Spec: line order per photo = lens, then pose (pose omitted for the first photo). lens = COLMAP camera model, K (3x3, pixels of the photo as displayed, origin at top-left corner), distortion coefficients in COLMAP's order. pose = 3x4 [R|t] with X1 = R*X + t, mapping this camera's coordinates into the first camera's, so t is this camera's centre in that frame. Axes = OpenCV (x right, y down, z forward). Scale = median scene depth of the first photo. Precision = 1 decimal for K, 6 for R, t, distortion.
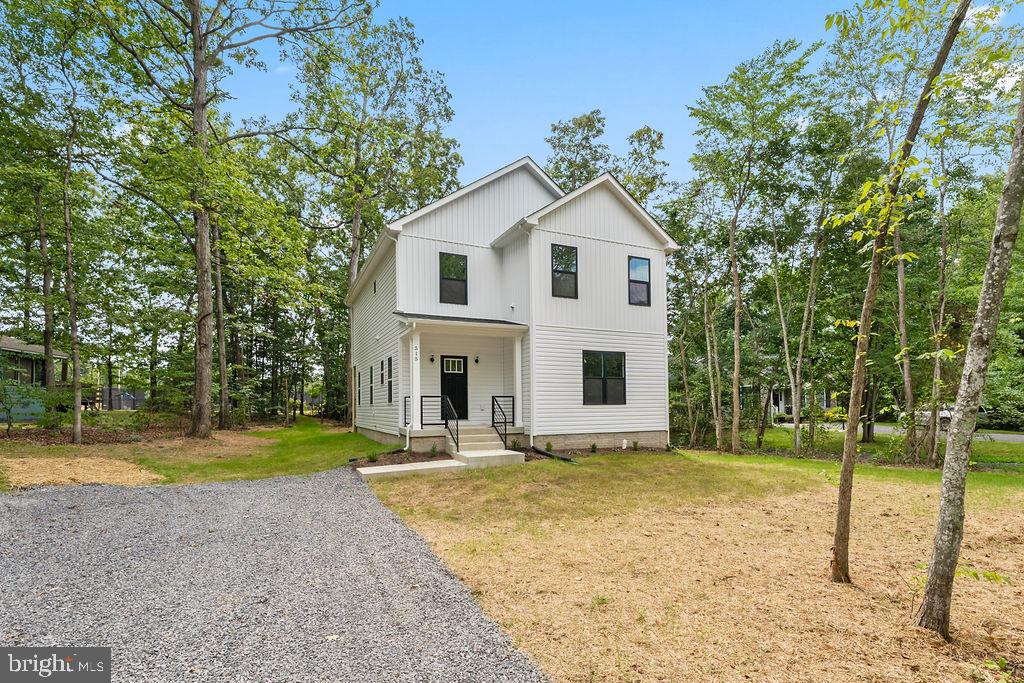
lens RADIAL K [[414.4, 0, 494.2], [0, 414.4, 396.7], [0, 0, 1]] dist [0.014951, 0.000196]
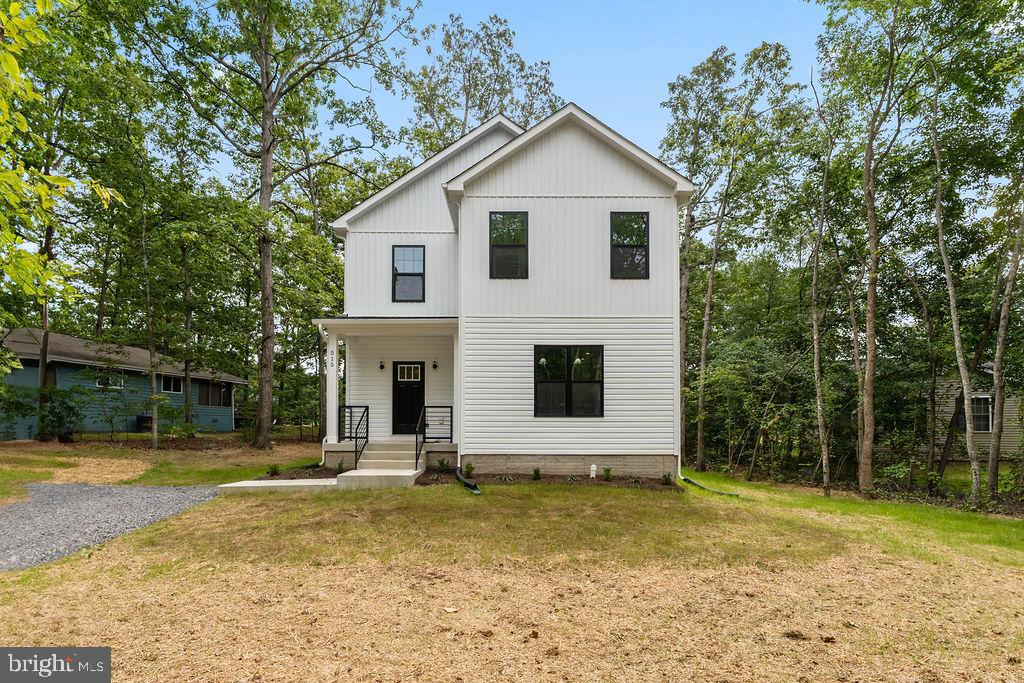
lens RADIAL K [[432.2, 0, 510.4], [0, 432.2, 420.1], [0, 0, 1]] dist [0.000457, 0.000074]
pose [[0.925978, 0.003169, -0.377564, 0.449549], [-0.001338, 0.999986, 0.005111, 0.020348], [0.377575, -0.004227, 0.925969, 0.235540]]
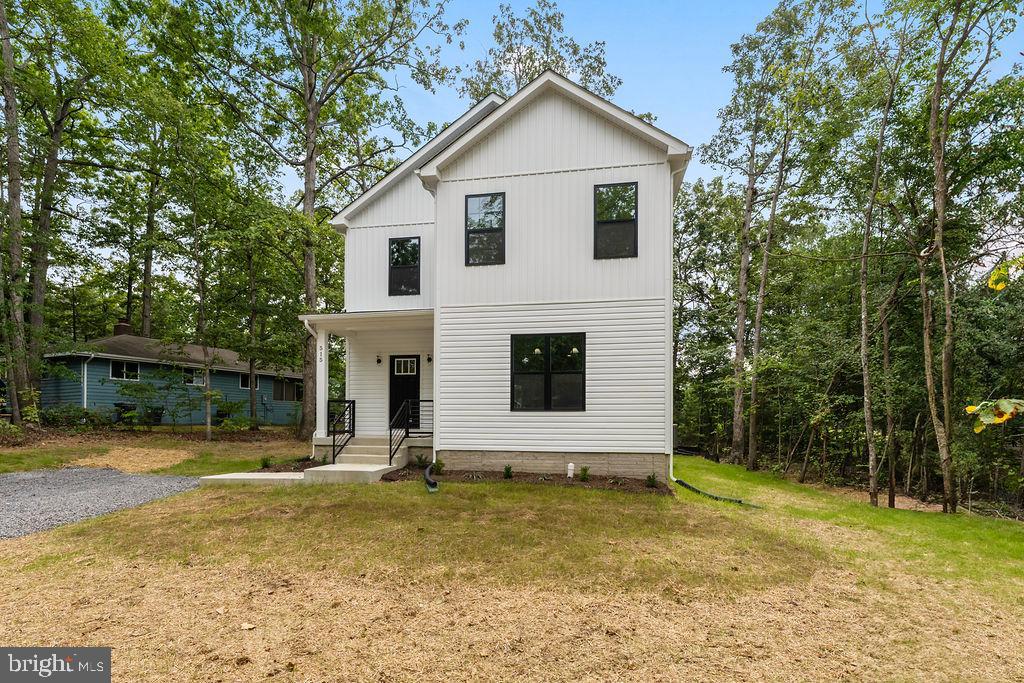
lens RADIAL K [[429.4, 0, 523.2], [0, 429.4, 417.1], [0, 0, 1]] dist [0.000280, -0.000098]
pose [[0.856787, 0.007137, -0.515621, 0.583772], [0.000086, 0.999902, 0.013983, 0.018719], [0.515670, -0.012025, 0.856703, 0.356659]]
